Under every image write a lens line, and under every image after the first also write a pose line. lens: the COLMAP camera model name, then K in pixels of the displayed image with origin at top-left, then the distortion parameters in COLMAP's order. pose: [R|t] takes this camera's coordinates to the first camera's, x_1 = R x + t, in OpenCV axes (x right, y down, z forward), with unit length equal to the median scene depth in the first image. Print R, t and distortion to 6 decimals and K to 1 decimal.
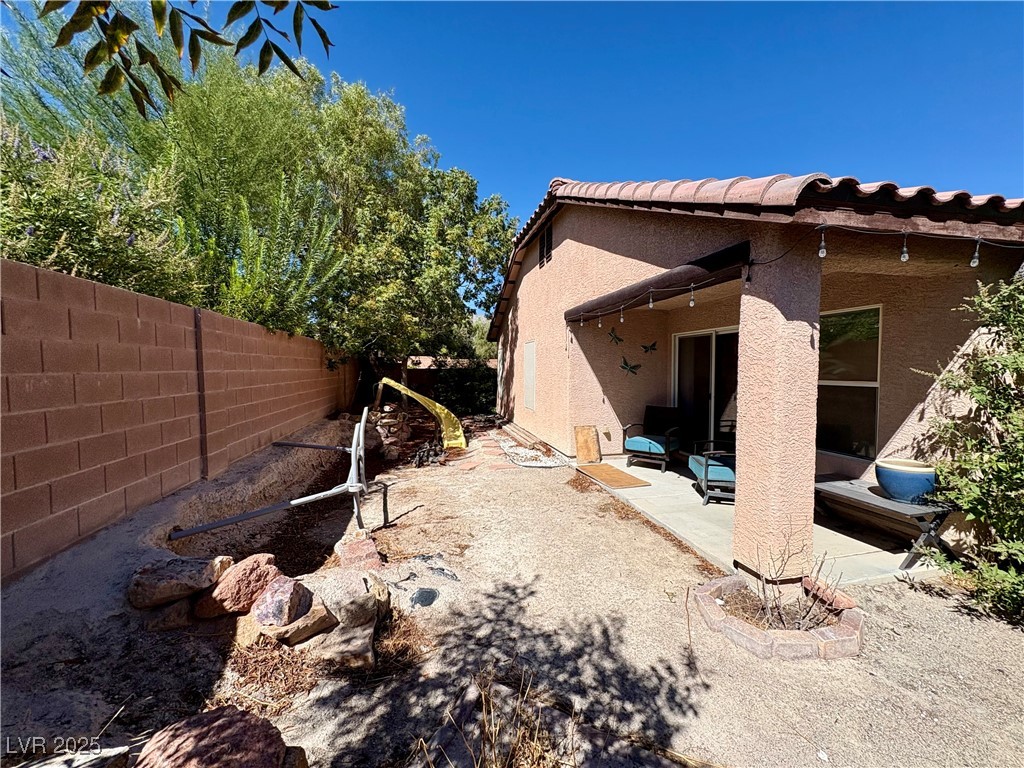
lens RADIAL K [[409.4, 0, 515.3], [0, 409.4, 387.3], [0, 0, 1]] dist [0.007942, 0.000437]
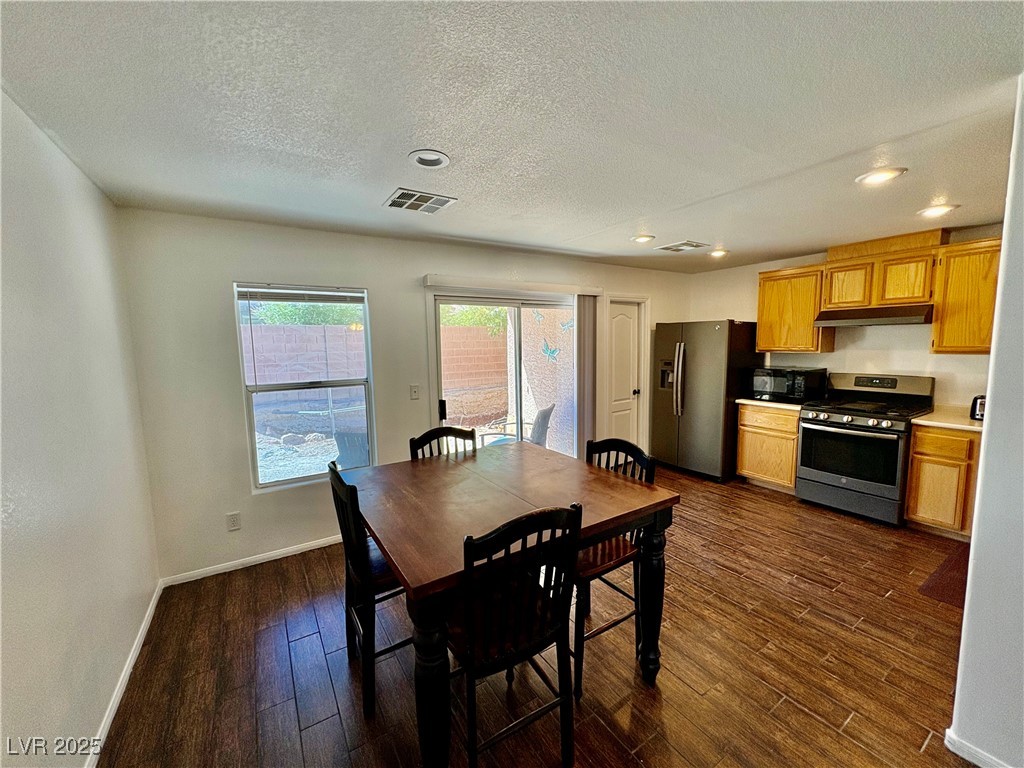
lens RADIAL K [[409.4, 0, 514.4], [0, 409.4, 384.6], [0, 0, 1]] dist [0.007942, 0.000437]
pose [[0.336843, 0.099190, -0.936321, 1.590300], [-0.020038, 0.994966, 0.098194, -0.101658], [0.941348, -0.014314, 0.337135, 1.152768]]
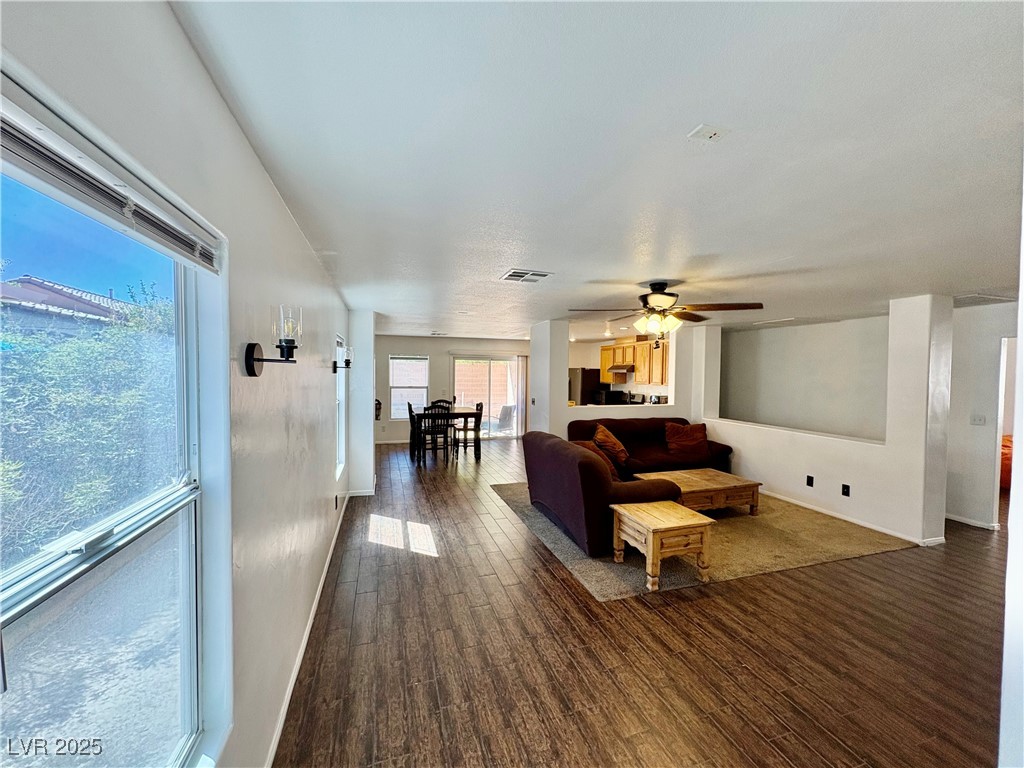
lens RADIAL K [[409.4, 0, 510.4], [0, 409.4, 384.5], [0, 0, 1]] dist [0.007942, 0.000437]
pose [[0.066714, 0.030110, -0.997318, 5.590946], [-0.050046, 0.998387, 0.026795, -0.155249], [0.996516, 0.048124, 0.068113, 1.989302]]
